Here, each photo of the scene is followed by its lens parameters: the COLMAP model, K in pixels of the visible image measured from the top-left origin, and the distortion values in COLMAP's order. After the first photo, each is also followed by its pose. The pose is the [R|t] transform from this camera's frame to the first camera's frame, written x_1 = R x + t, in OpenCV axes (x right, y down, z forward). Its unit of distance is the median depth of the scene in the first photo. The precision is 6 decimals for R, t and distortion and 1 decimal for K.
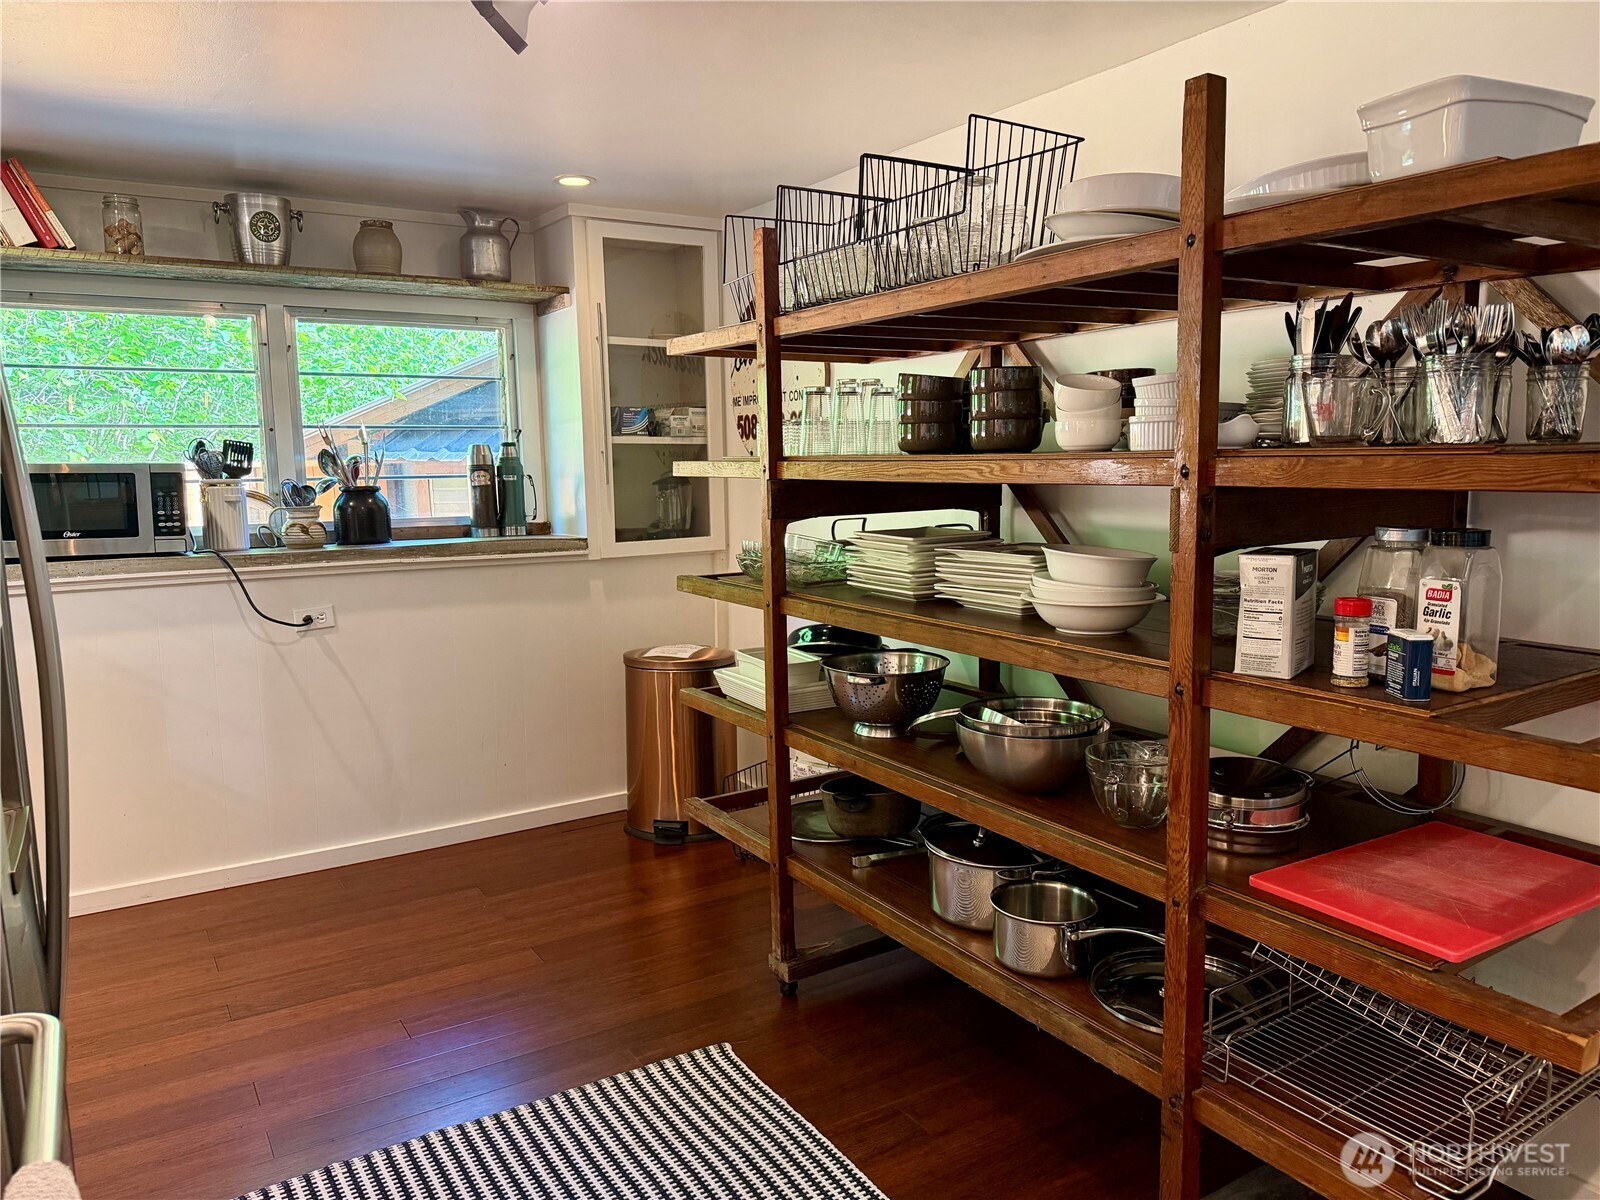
lens RADIAL K [[1129.3, 0, 800.0], [0, 1129.3, 600.0], [0, 0, 1]] dist [0.152099, -0.195675]
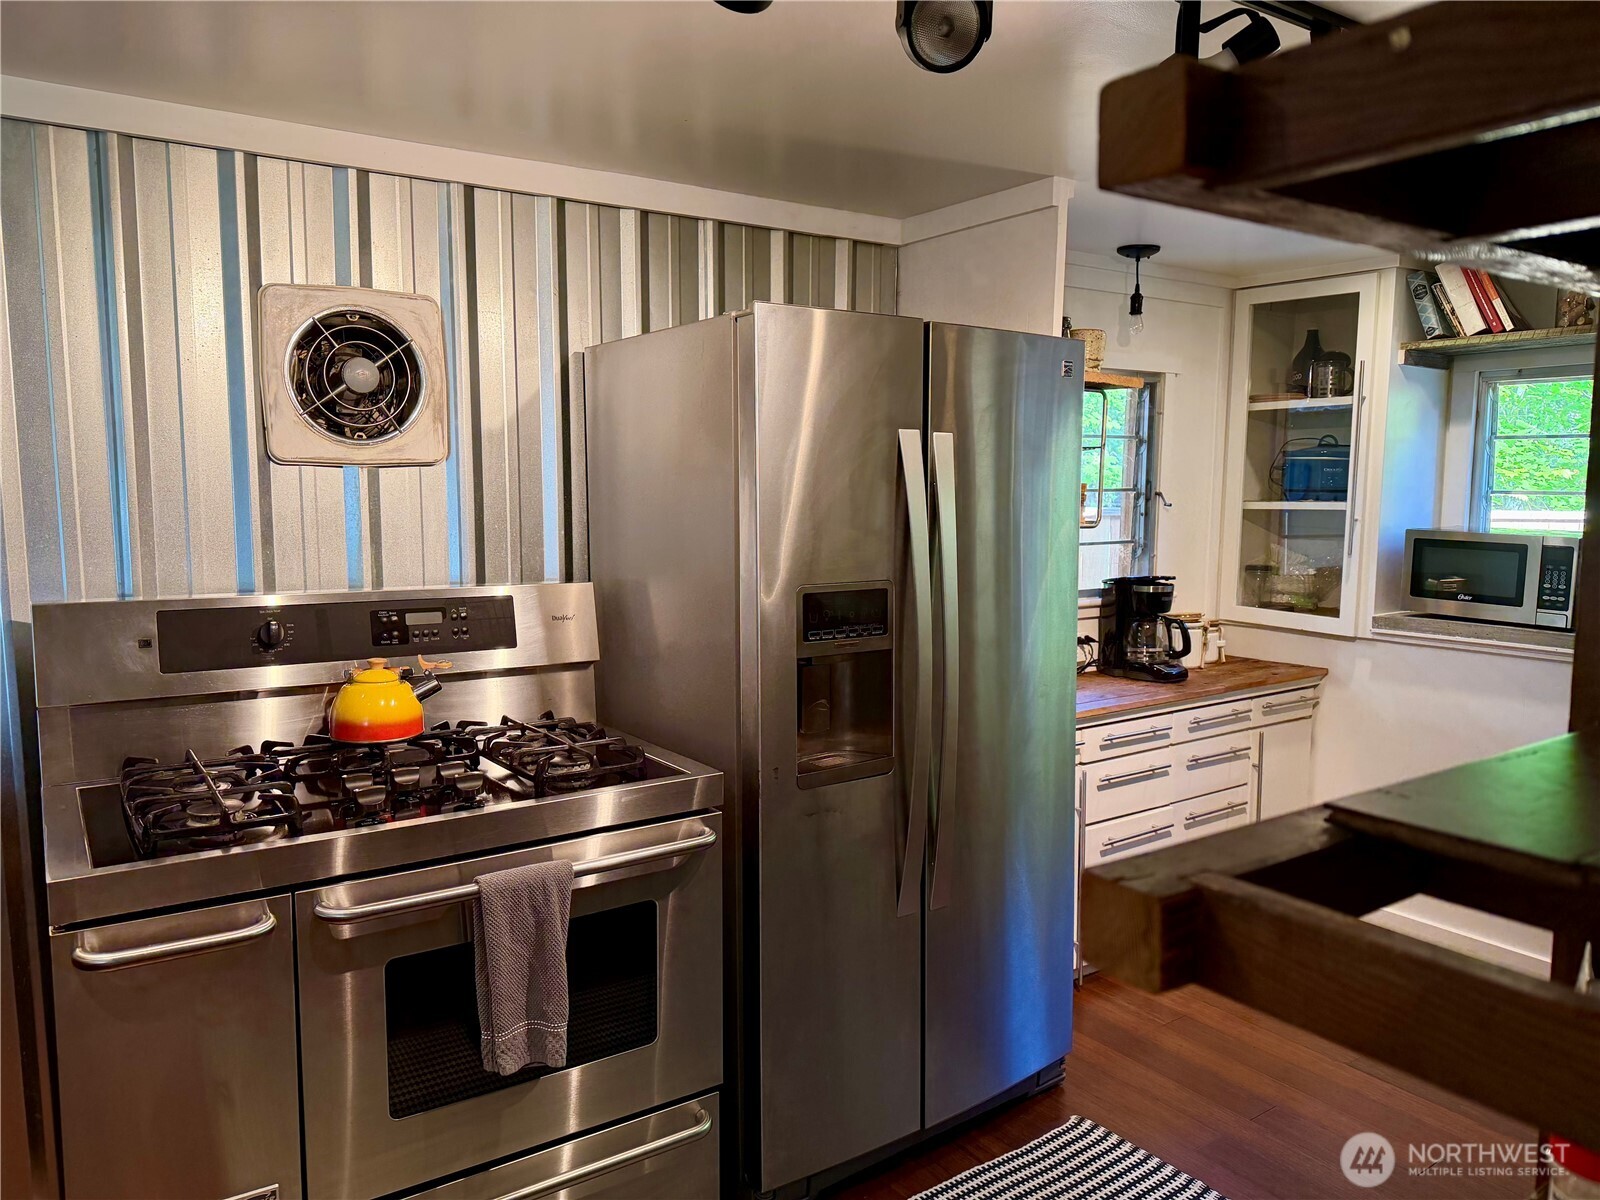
lens RADIAL K [[1129.3, 0, 800.0], [0, 1129.3, 600.0], [0, 0, 1]] dist [0.152099, -0.195675]
pose [[0.020664, 0.118231, -0.992771, 0.418747], [-0.135179, 0.984195, 0.114396, -0.090255], [0.990606, 0.131838, 0.036320, 0.334421]]
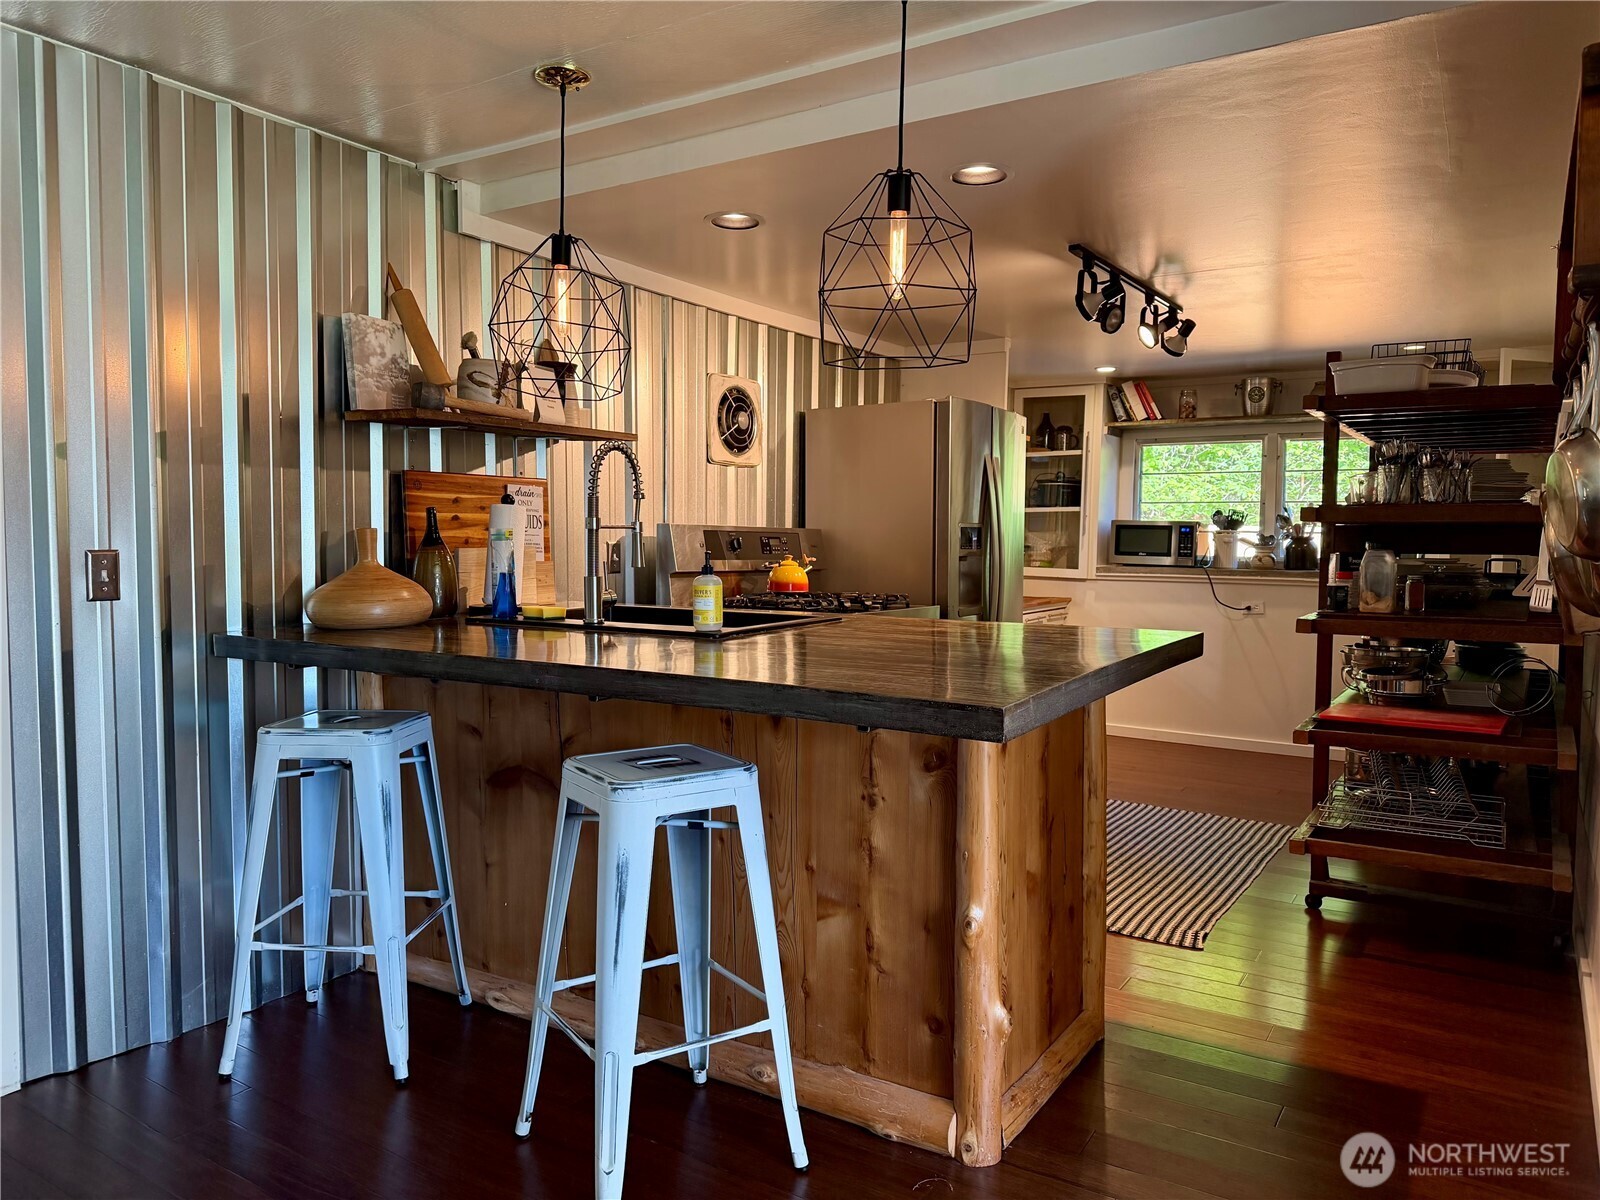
lens RADIAL K [[1129.3, 0, 800.0], [0, 1129.3, 600.0], [0, 0, 1]] dist [0.152099, -0.195675]
pose [[0.415402, 0.072420, -0.906751, 0.972320], [-0.135291, 0.990658, 0.017142, 0.073234], [0.899521, 0.115555, 0.421319, -0.414477]]
